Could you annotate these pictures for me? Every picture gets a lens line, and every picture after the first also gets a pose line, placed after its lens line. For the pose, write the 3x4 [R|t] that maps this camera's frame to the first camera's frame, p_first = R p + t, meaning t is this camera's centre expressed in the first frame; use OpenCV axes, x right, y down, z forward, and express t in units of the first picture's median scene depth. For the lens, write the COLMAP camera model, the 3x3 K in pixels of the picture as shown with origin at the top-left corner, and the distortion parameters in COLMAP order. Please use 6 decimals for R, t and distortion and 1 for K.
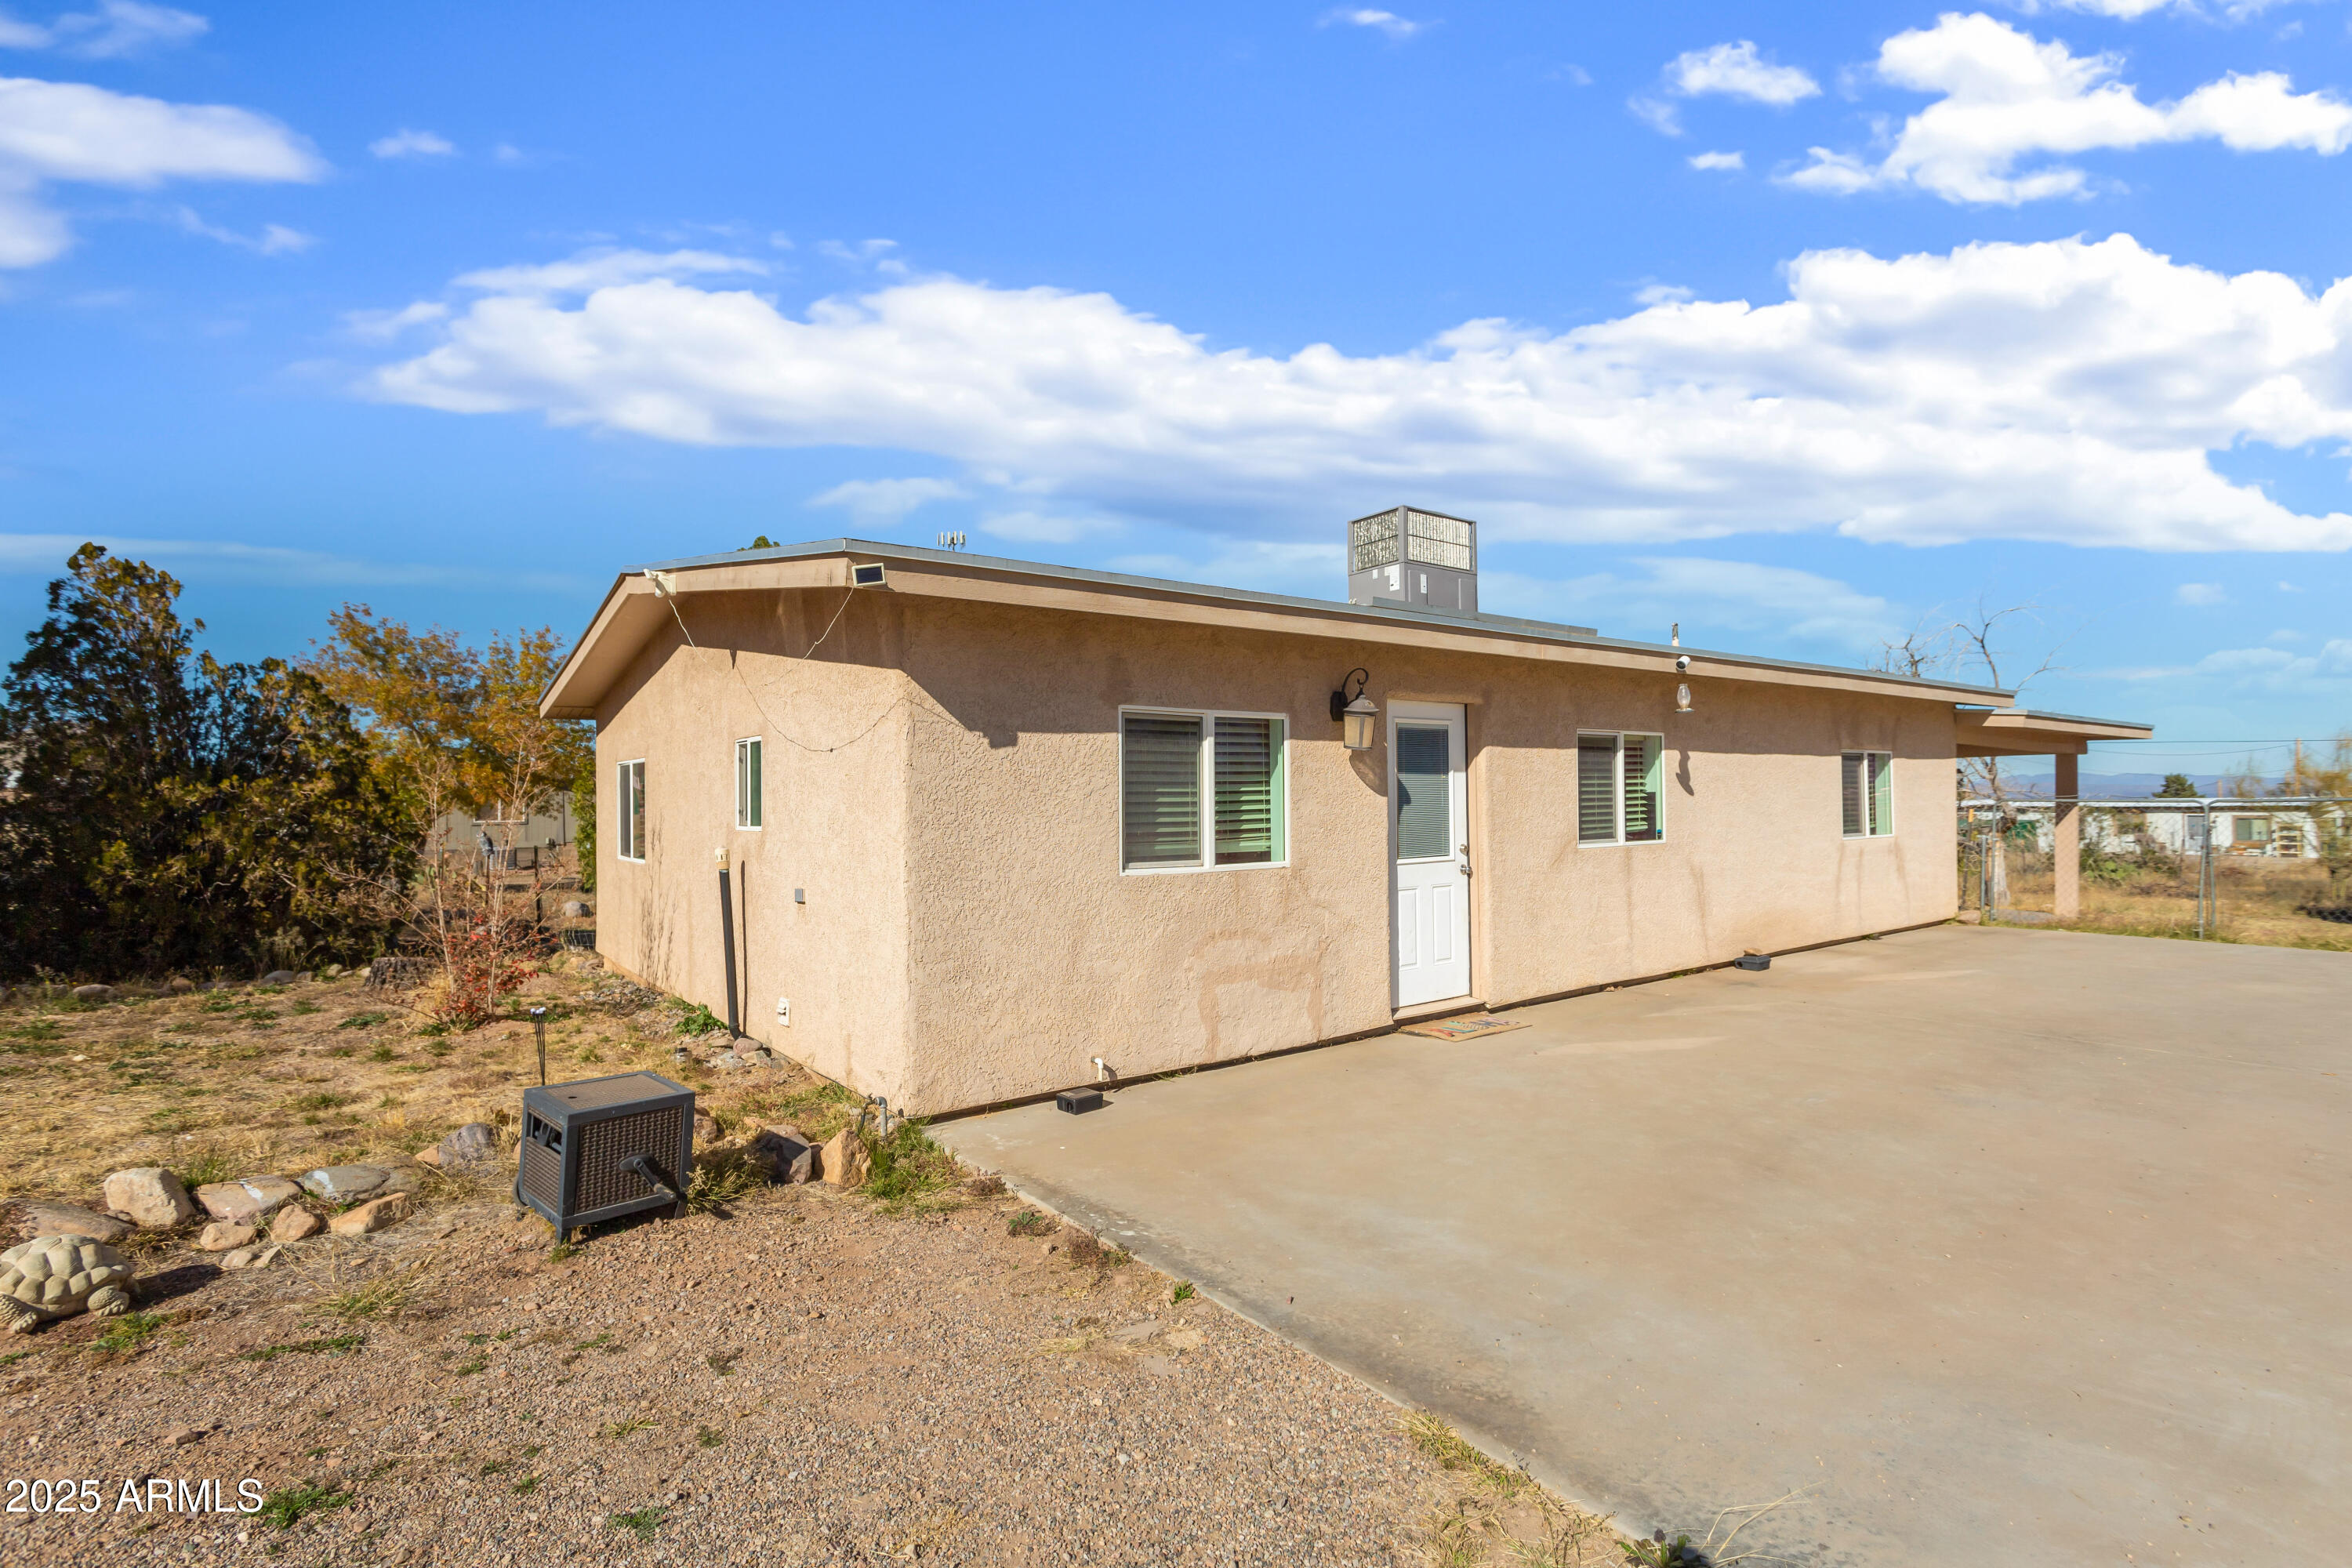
lens RADIAL K [[1123.4, 0, 1200.1], [0, 1123.4, 825.5], [0, 0, 1]] dist [0.000784, 0.000786]
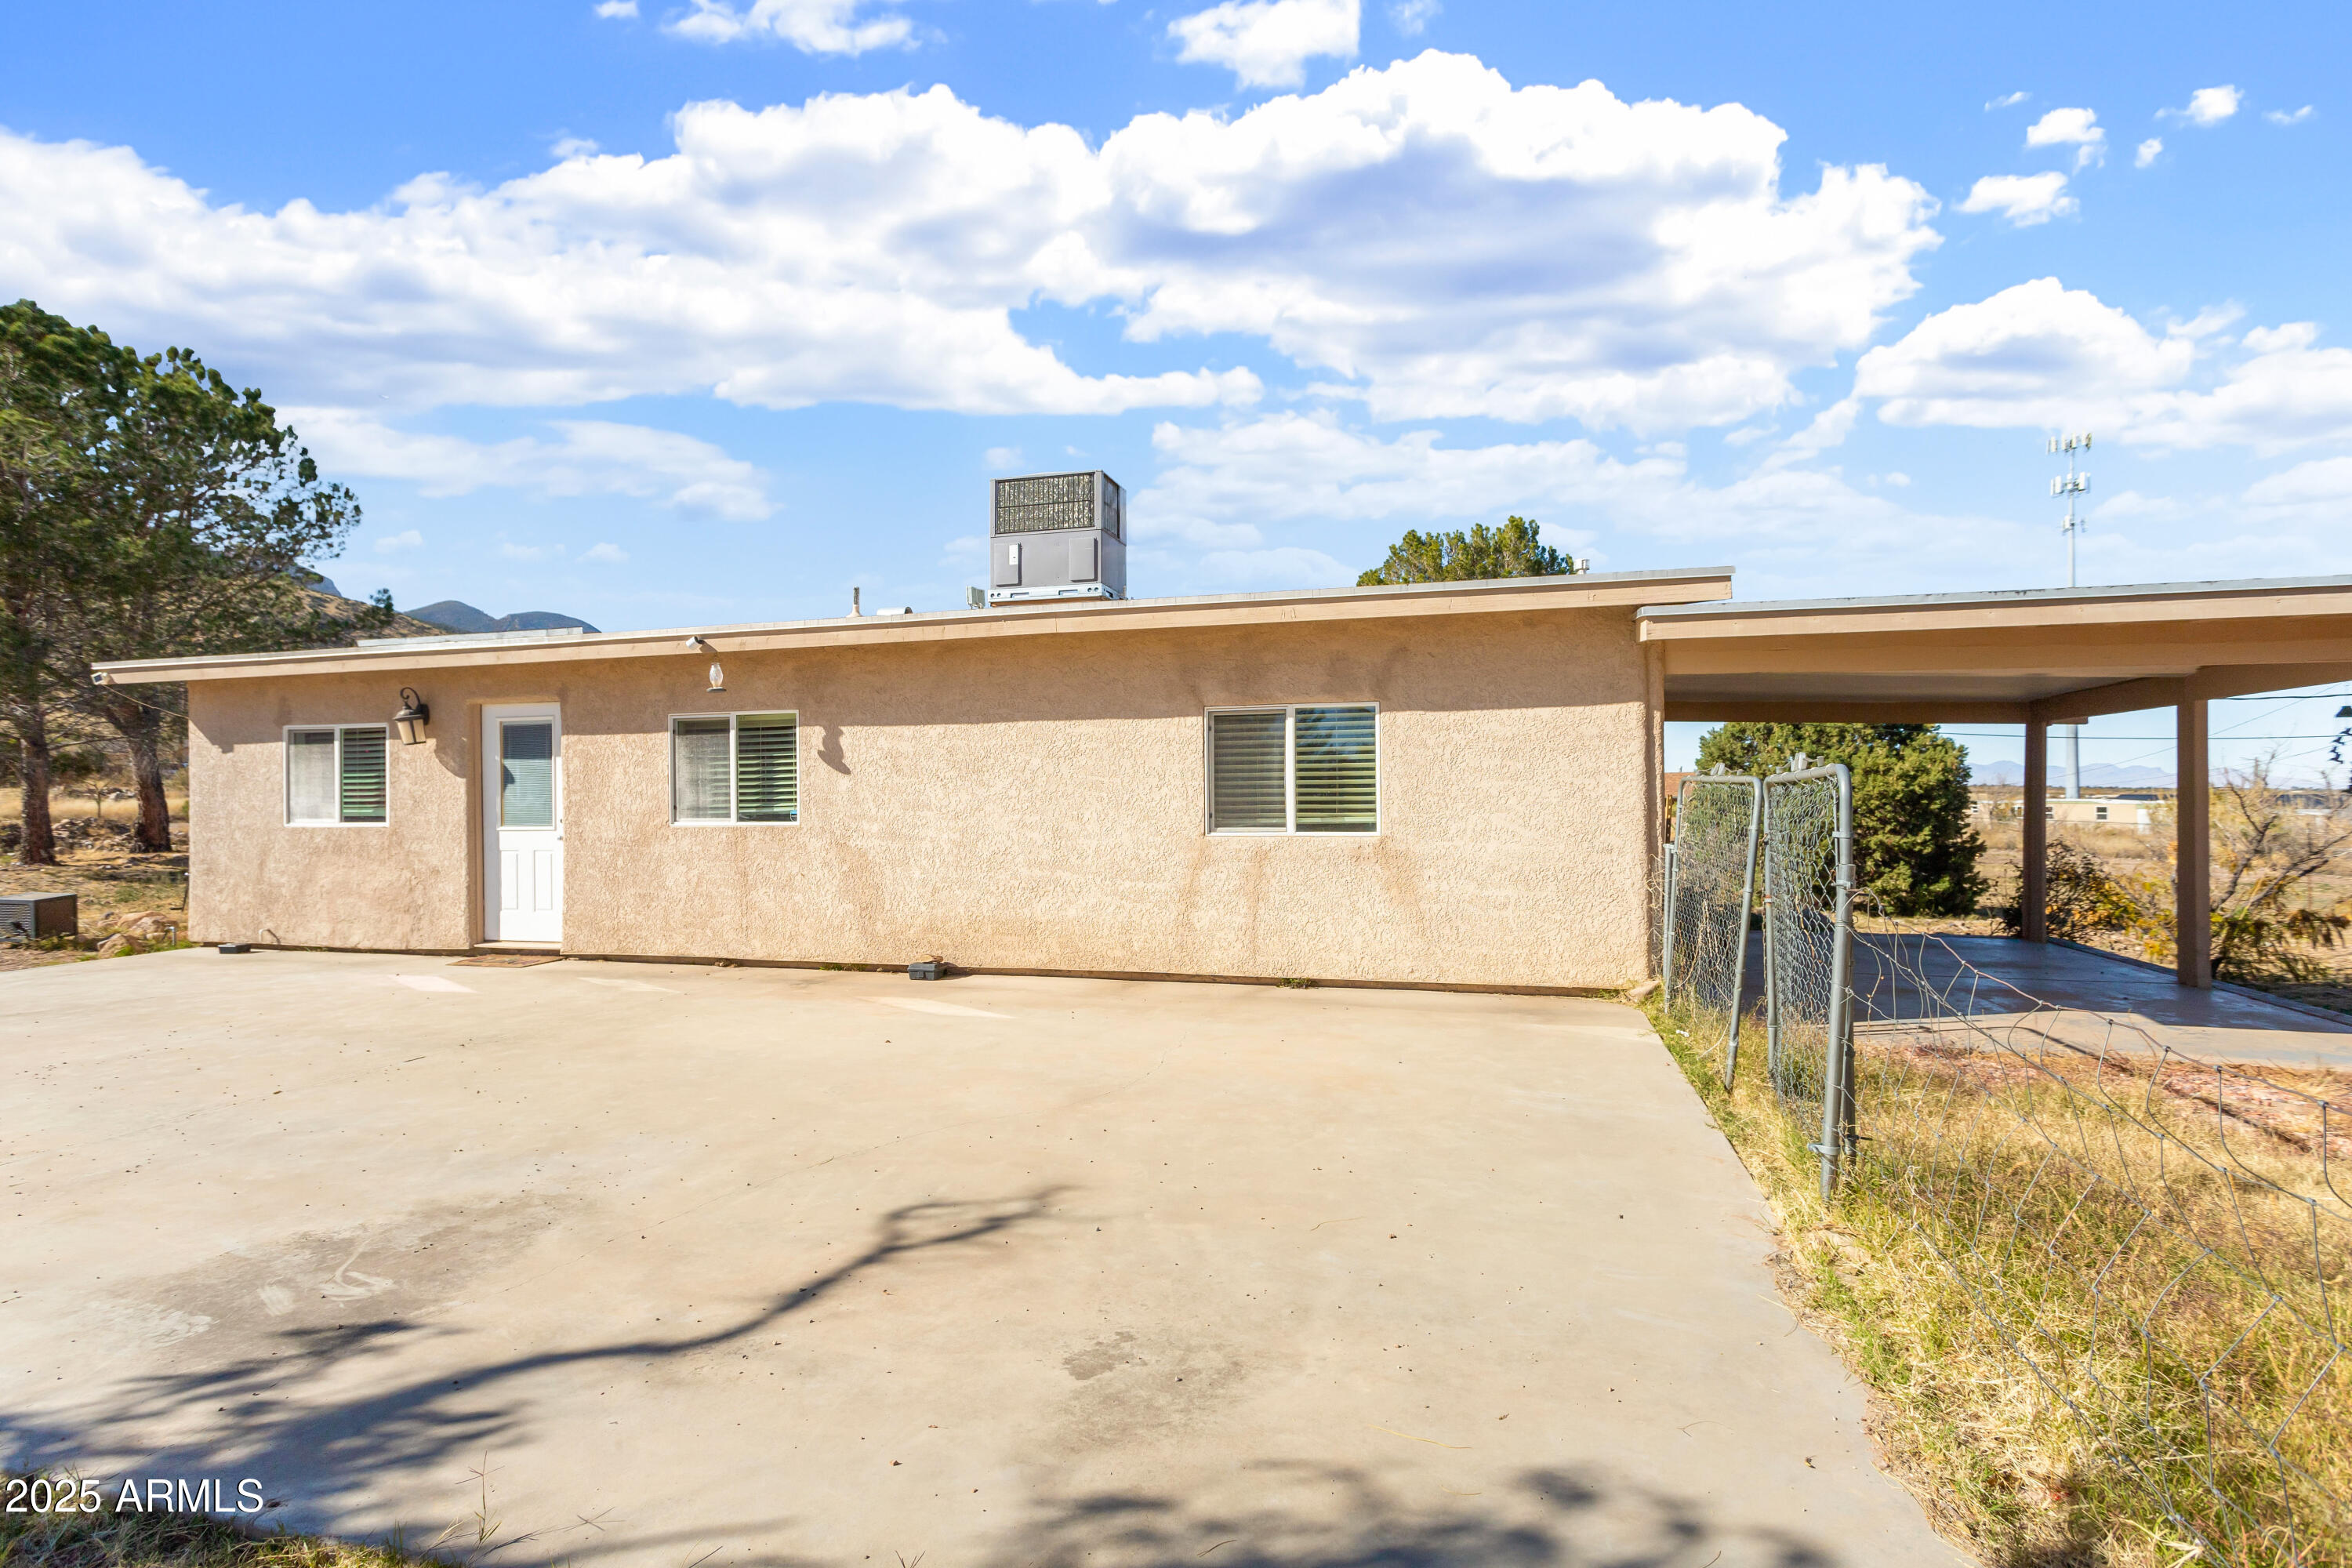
lens RADIAL K [[1132.1, 0, 1182.8], [0, 1132.1, 773.1], [0, 0, 1]] dist [0.006307, 0.000466]
pose [[0.598811, 0.005637, -0.800870, 1.693209], [-0.009724, 0.999953, -0.000233, -0.038323], [0.800831, 0.007927, 0.598838, 0.840959]]
